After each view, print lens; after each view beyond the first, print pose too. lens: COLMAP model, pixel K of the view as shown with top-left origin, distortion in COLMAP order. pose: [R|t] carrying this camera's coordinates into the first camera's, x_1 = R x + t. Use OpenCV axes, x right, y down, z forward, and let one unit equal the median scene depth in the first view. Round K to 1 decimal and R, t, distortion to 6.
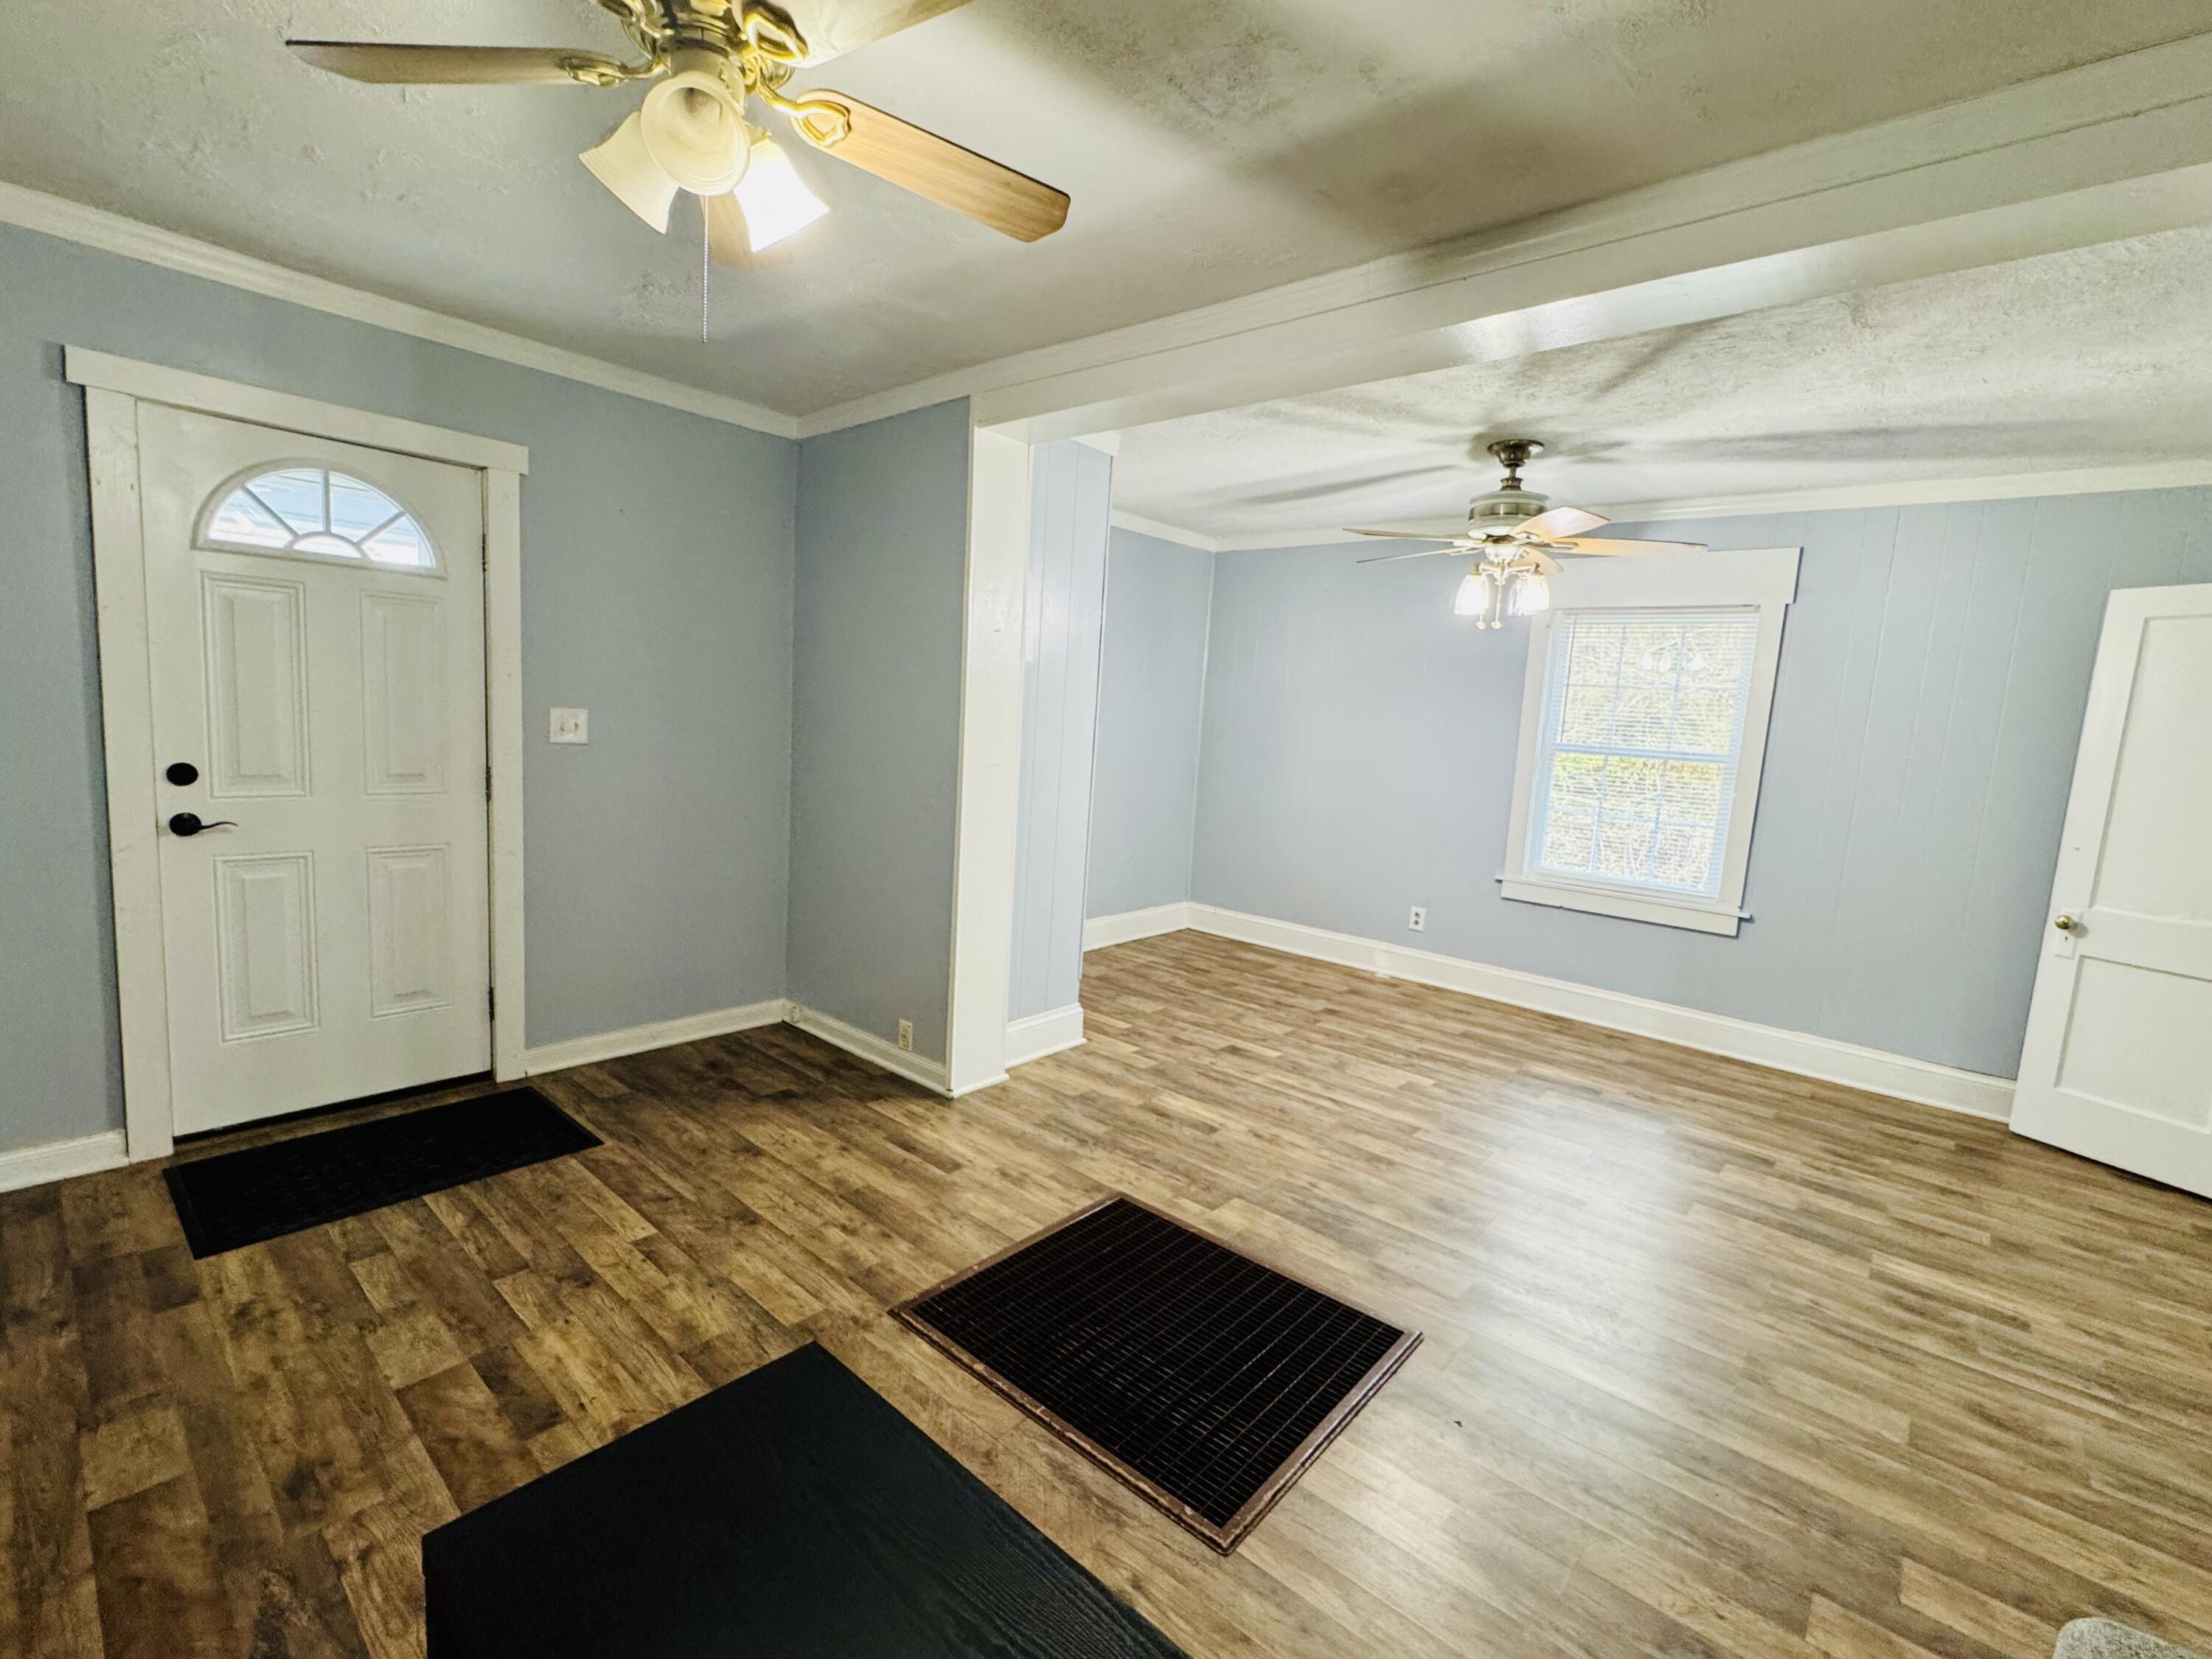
lens RADIAL K [[970.1, 0, 1106.0], [0, 970.1, 829.5], [0, 0, 1]] dist [-0.001068, -0.000210]
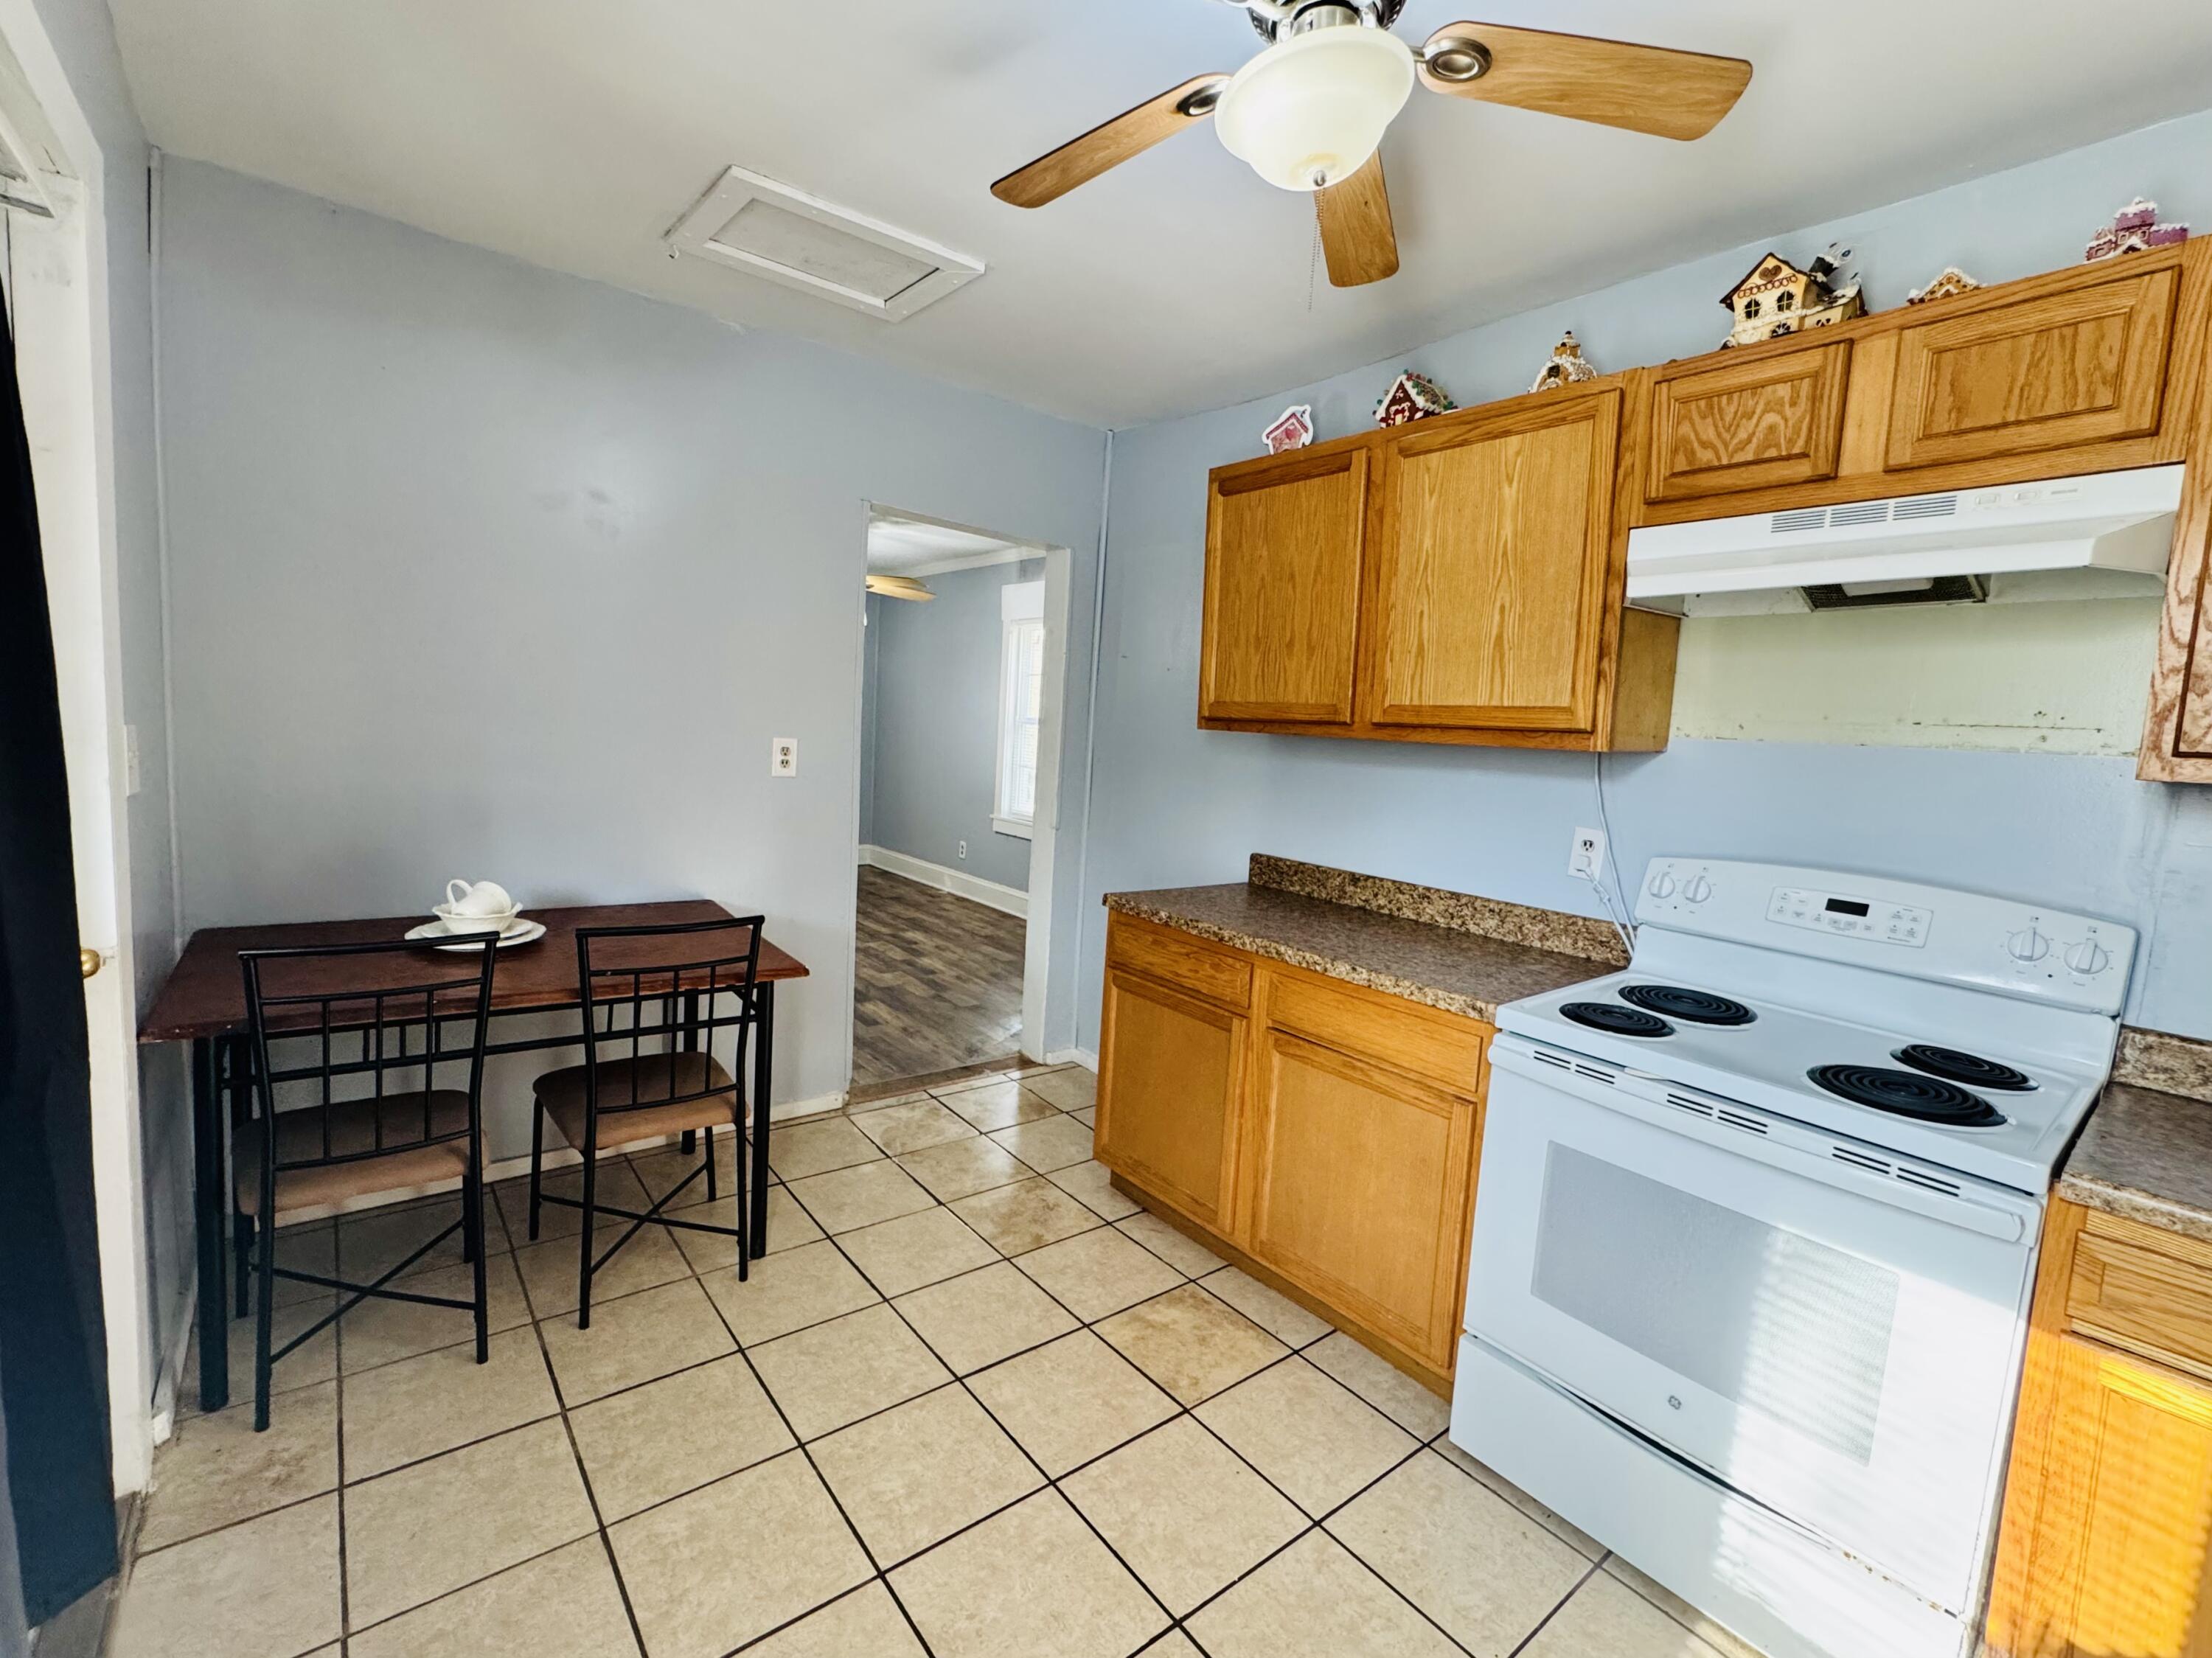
lens RADIAL K [[970.1, 0, 1106.0], [0, 970.1, 829.0], [0, 0, 1]] dist [-0.001068, -0.000210]
pose [[0.981333, 0.014178, -0.191792, 1.230262], [-0.019936, 0.999406, -0.028127, 0.154342], [0.191279, 0.031425, 0.981032, -0.442769]]
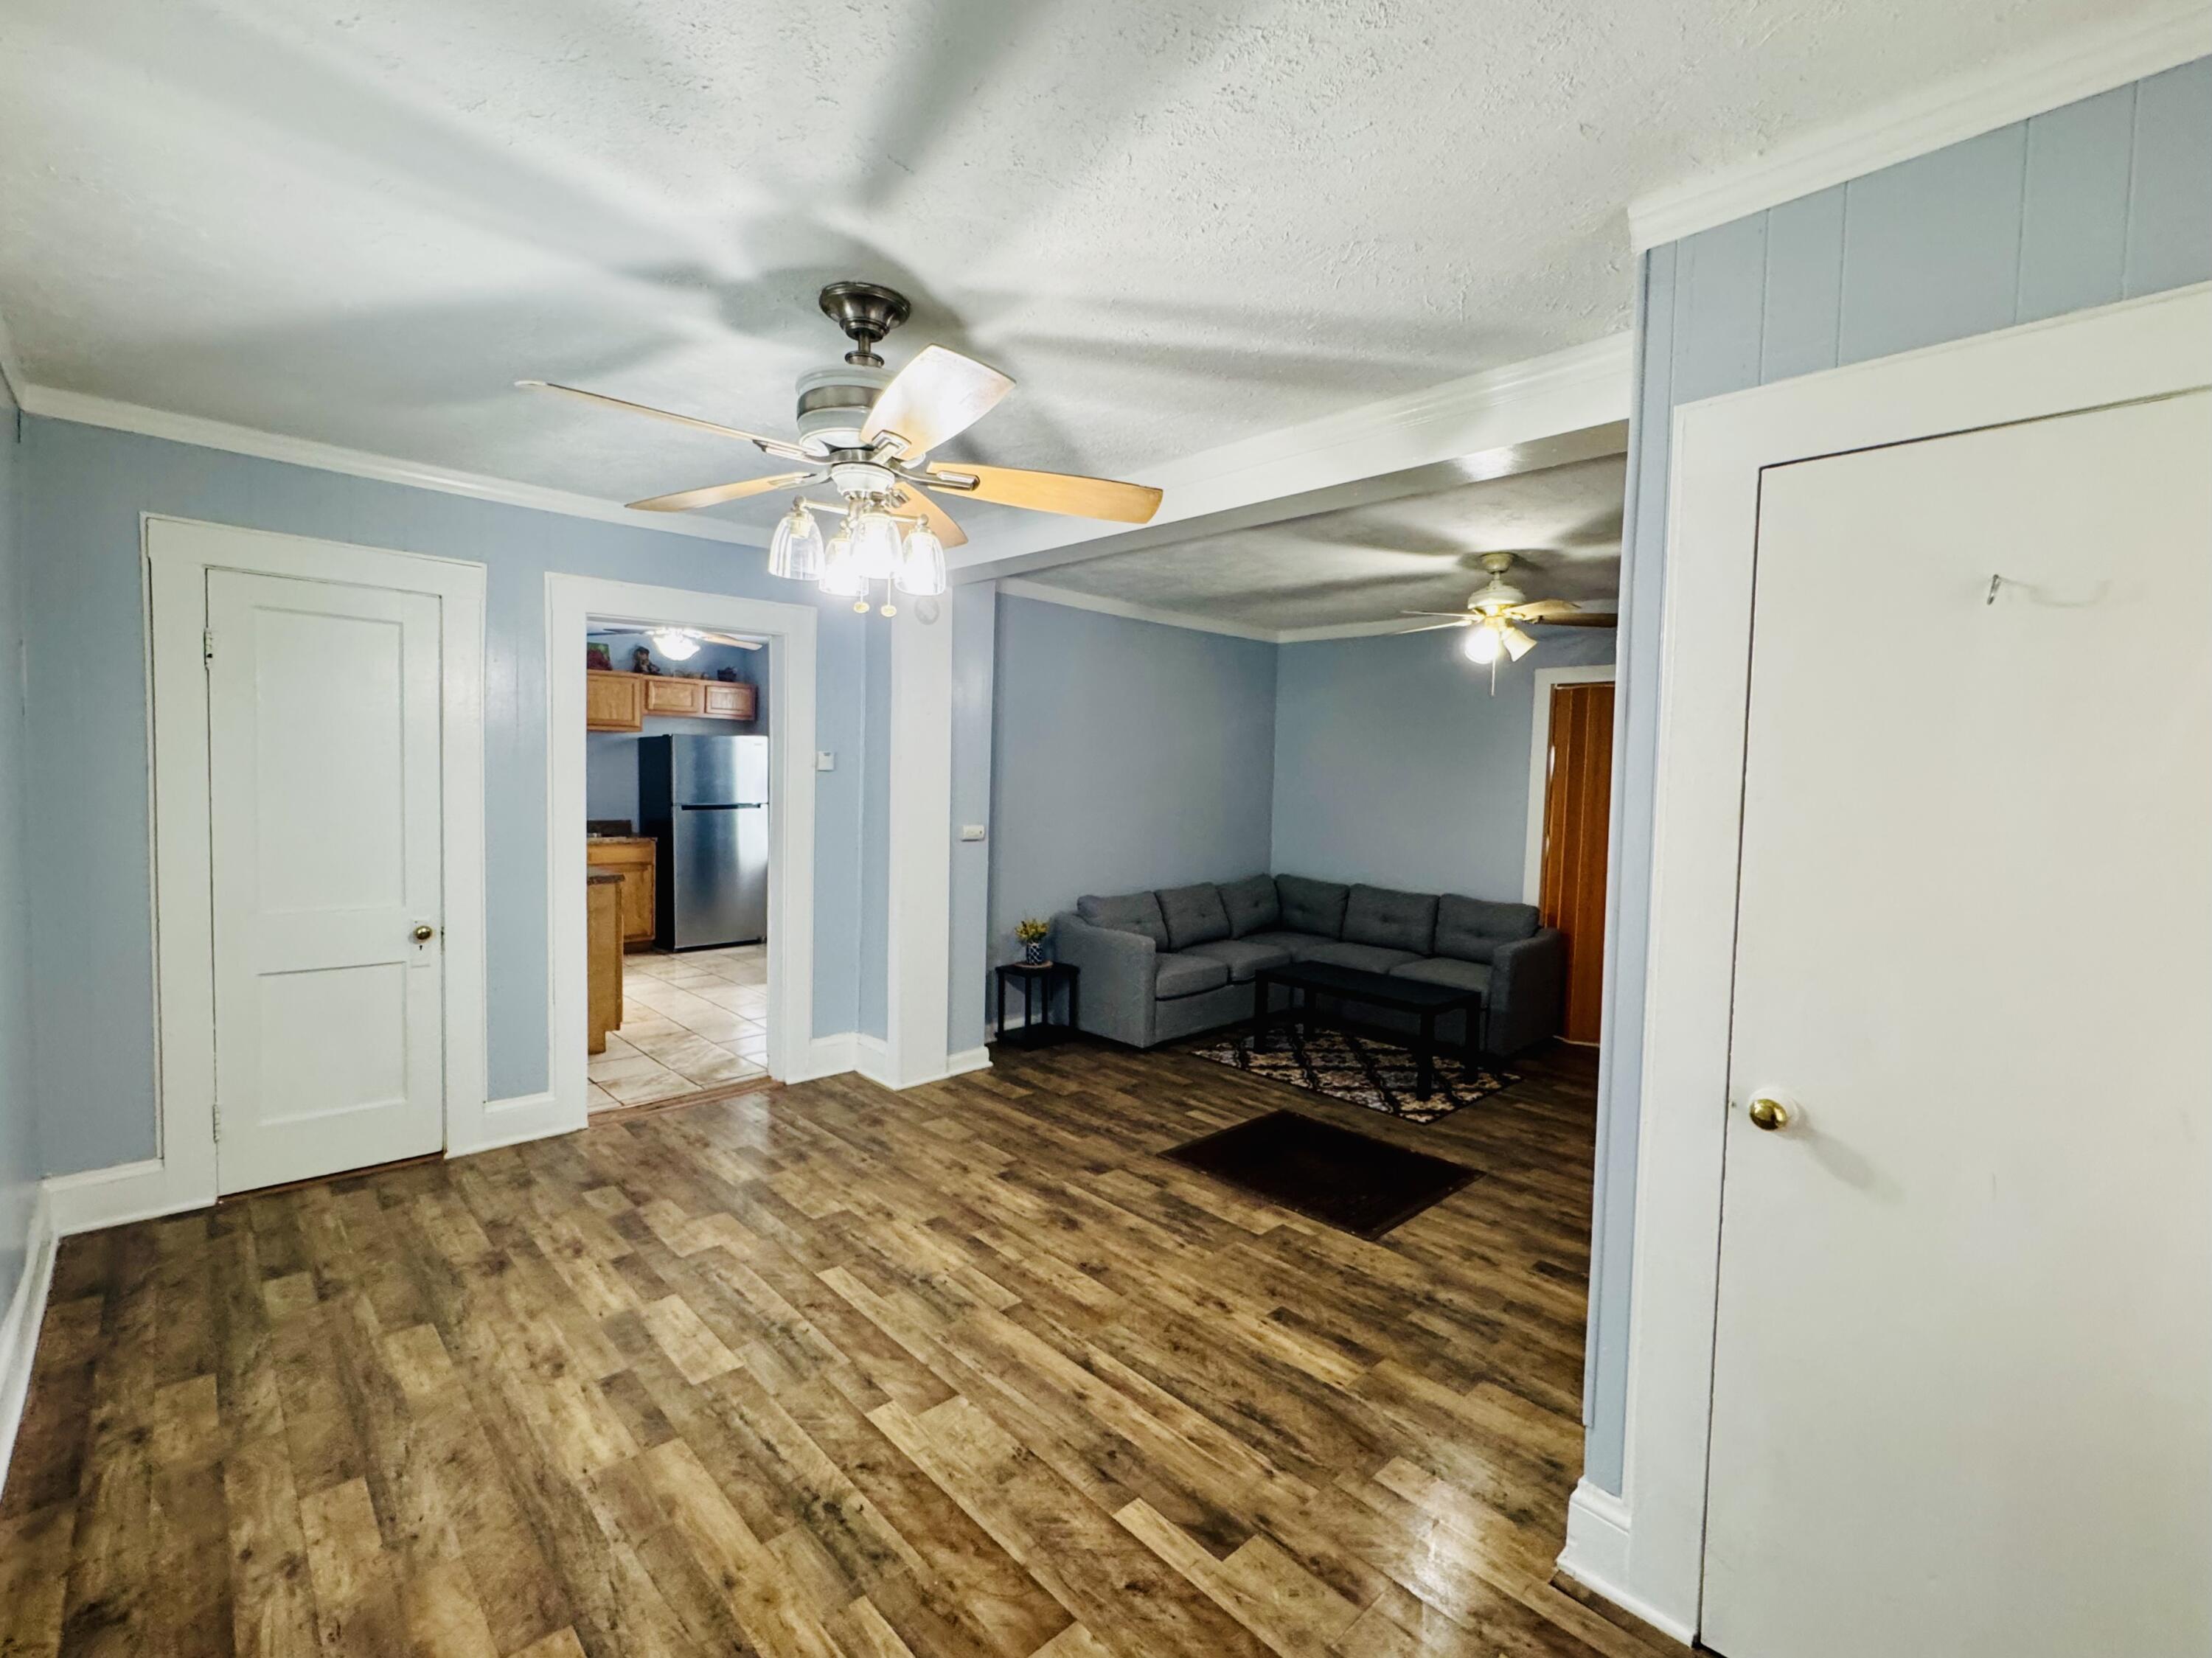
lens RADIAL K [[970.1, 0, 1106.0], [0, 970.1, 829.0], [0, 0, 1]] dist [-0.001068, -0.000210]
pose [[-0.991788, -0.091285, 0.089576, 0.213891], [-0.074240, 0.981233, 0.177963, -0.214432], [-0.104140, 0.169851, -0.979952, 1.720713]]
